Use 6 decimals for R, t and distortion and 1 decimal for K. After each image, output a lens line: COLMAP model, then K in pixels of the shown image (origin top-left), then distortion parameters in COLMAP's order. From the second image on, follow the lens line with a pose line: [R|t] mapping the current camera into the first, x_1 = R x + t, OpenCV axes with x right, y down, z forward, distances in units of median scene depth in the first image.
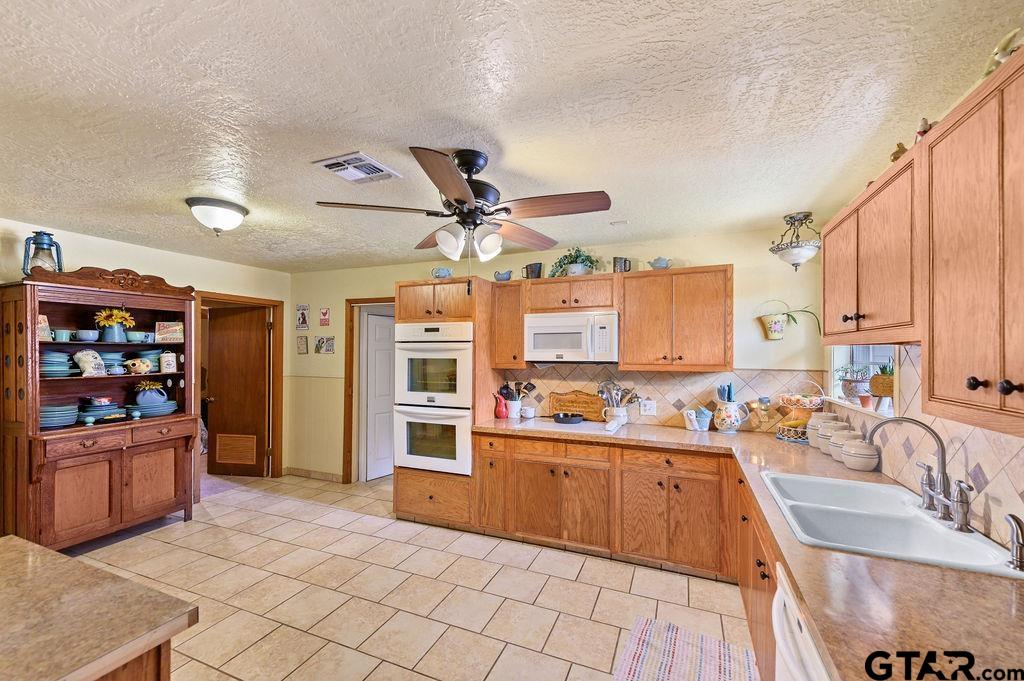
lens RADIAL K [[406.9, 0, 514.8], [0, 406.9, 347.4], [0, 0, 1]] dist [0.000468, -0.001374]
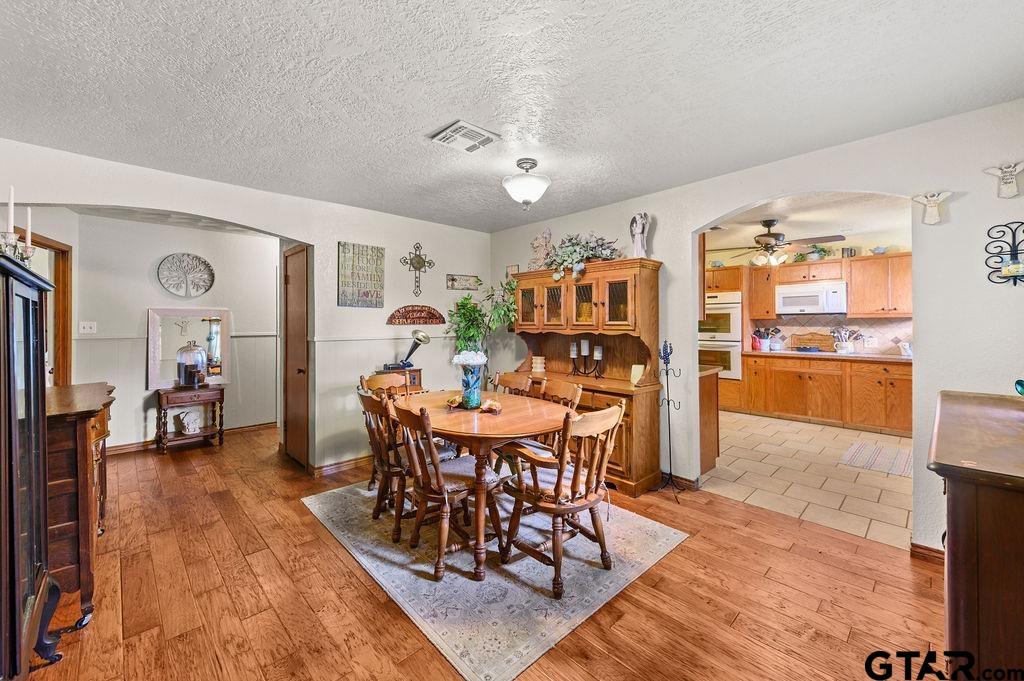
lens RADIAL K [[406.9, 0, 505.4], [0, 406.9, 317.6], [0, 0, 1]] dist [0.000468, -0.001374]
pose [[0.910879, -0.011321, -0.412517, -0.307472], [0.012998, 0.999915, 0.001260, 0.033162], [0.412468, -0.006509, 0.910949, -1.008956]]
